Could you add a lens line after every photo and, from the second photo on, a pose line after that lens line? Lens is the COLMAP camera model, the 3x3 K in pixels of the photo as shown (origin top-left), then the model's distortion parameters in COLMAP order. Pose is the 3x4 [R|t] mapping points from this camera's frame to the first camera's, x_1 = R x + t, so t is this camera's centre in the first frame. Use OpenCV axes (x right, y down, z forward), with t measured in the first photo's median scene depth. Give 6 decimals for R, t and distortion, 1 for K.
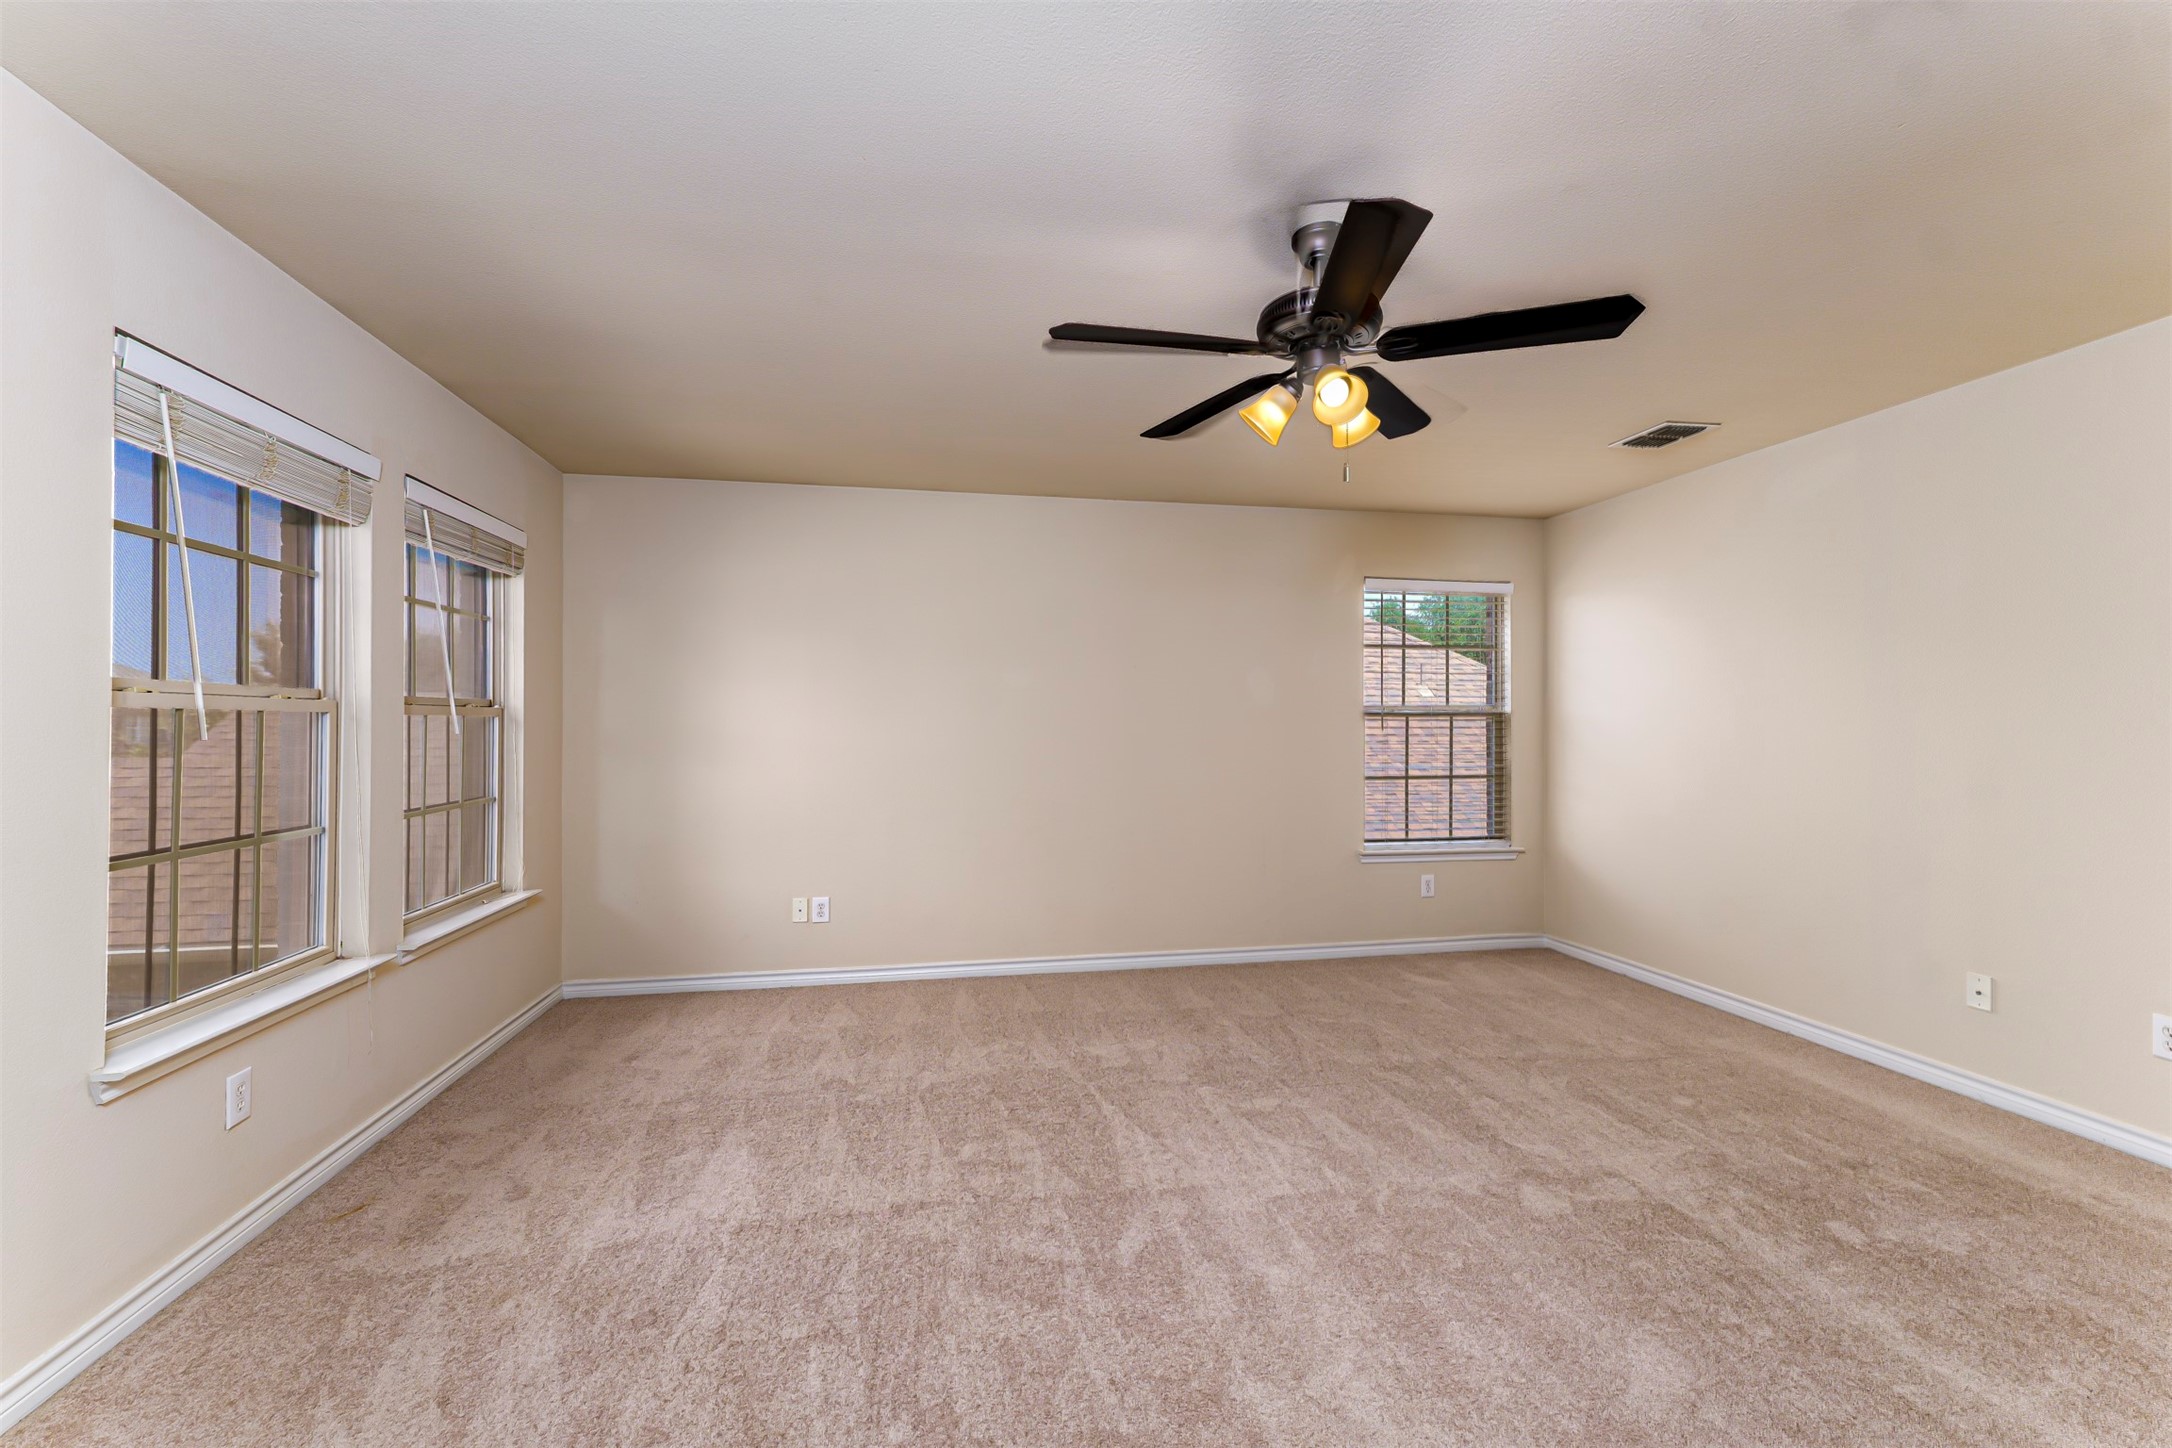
lens RADIAL K [[901.6, 0, 1083.4], [0, 901.6, 719.1], [0, 0, 1]] dist [-0.000128, 0.000043]
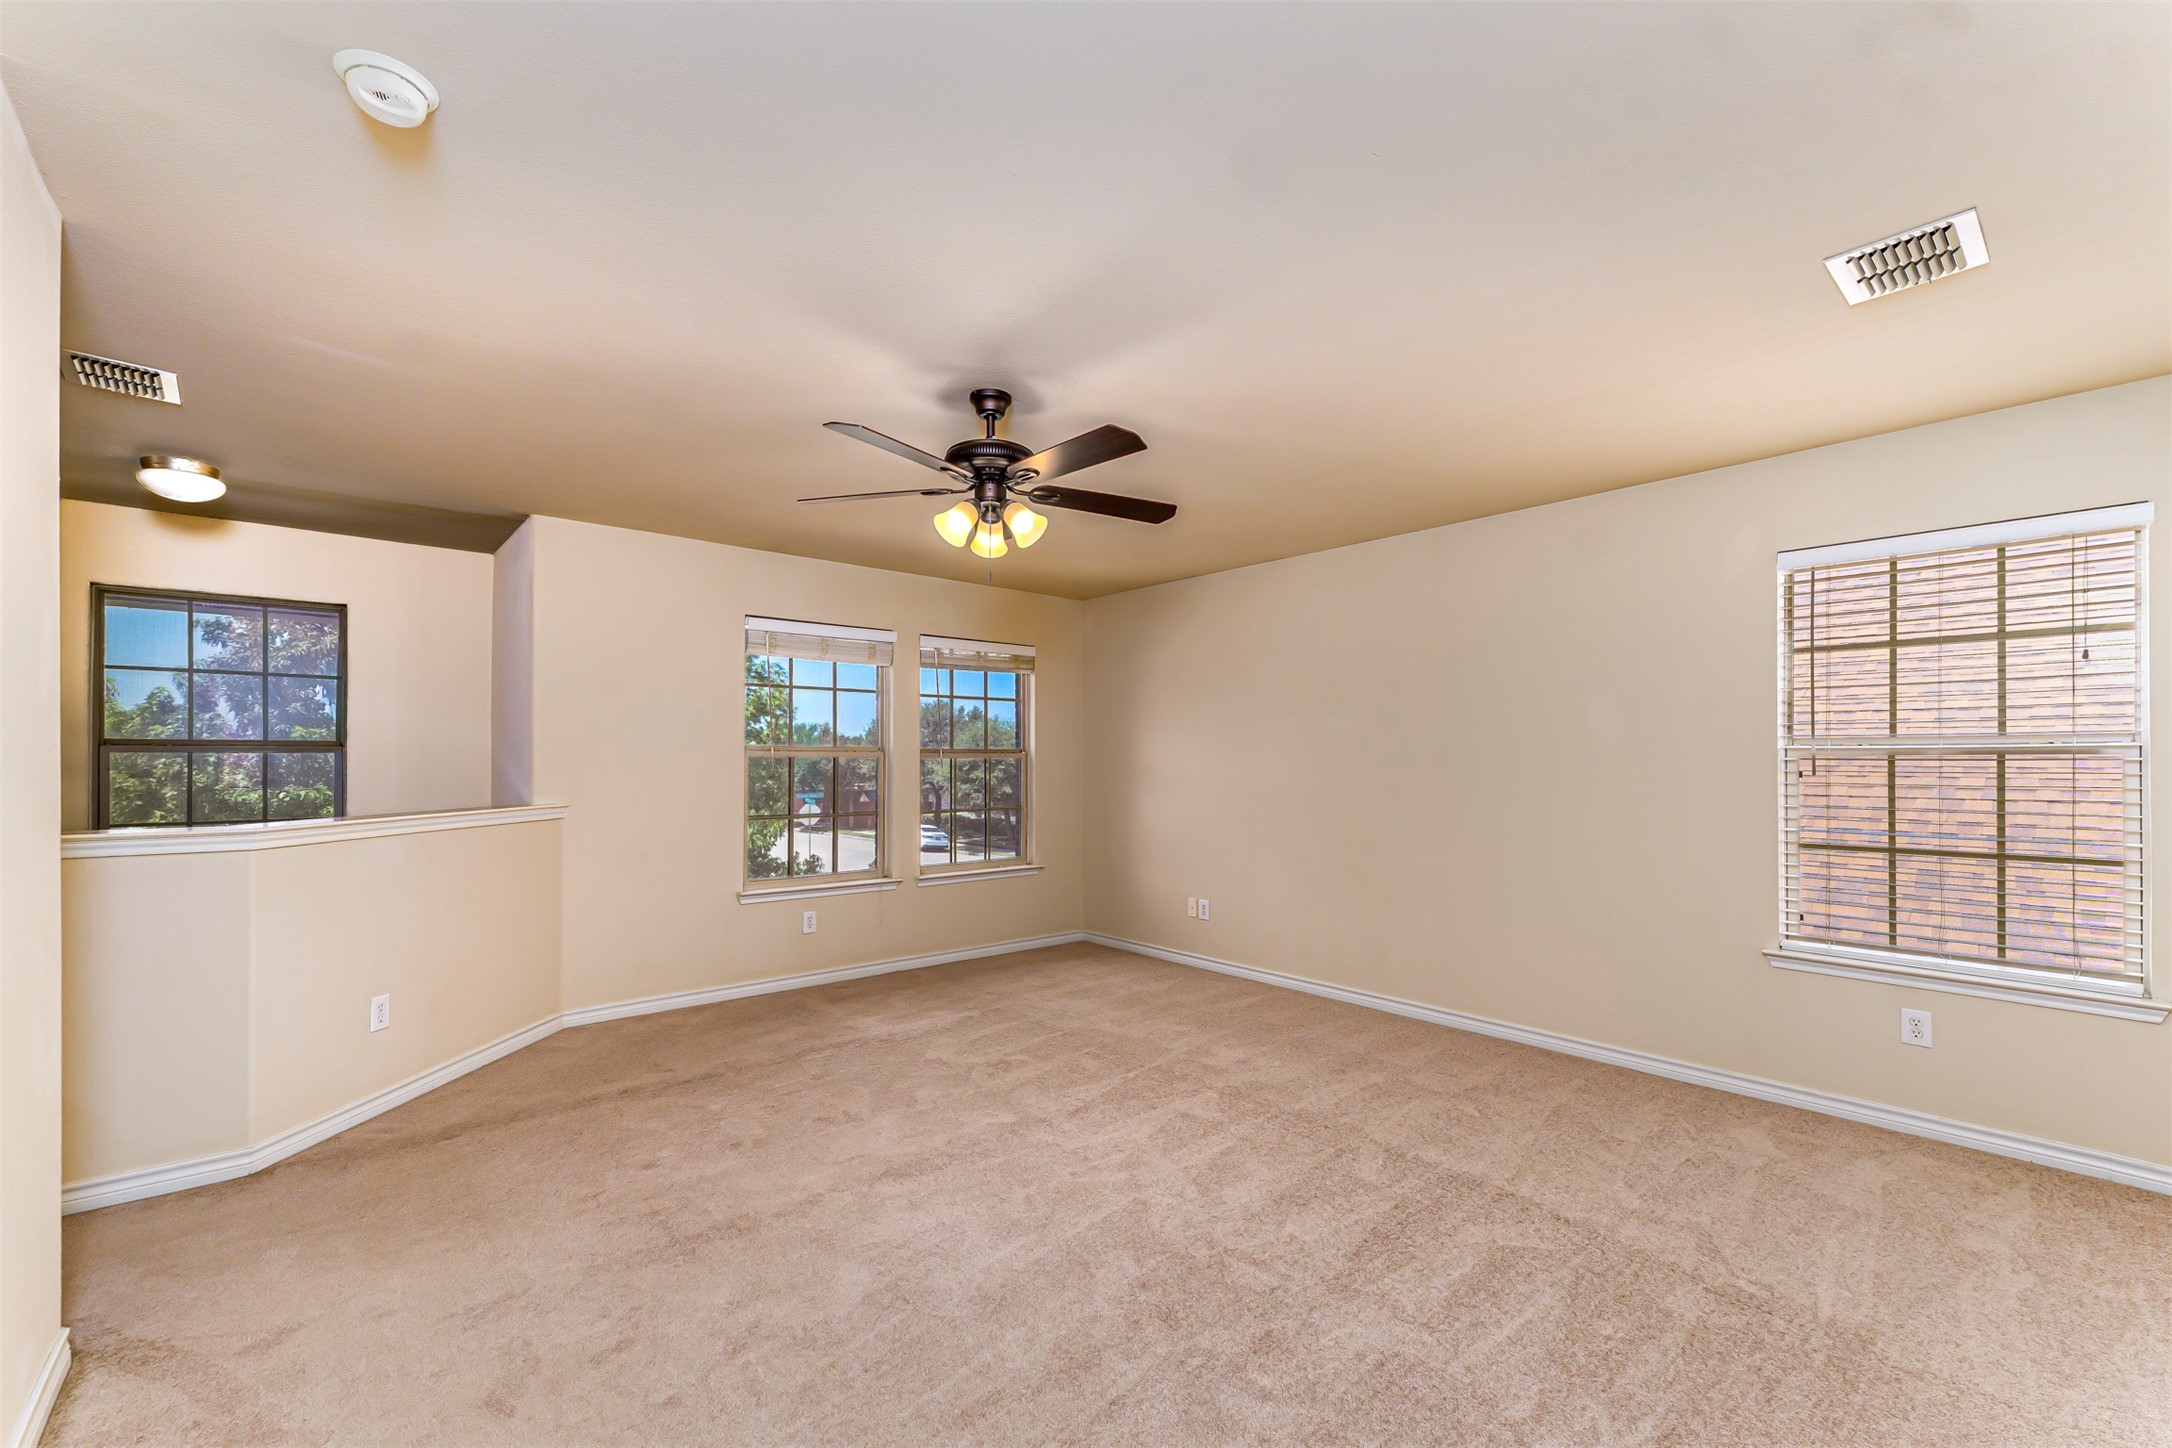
lens RADIAL K [[901.6, 0, 1091.7], [0, 901.6, 741.9], [0, 0, 1]] dist [-0.000128, 0.000043]
pose [[0.509001, -0.016711, -0.860603, 0.890651], [0.000885, 0.999821, -0.018891, 0.000911], [0.860765, 0.008854, 0.508925, 0.275534]]
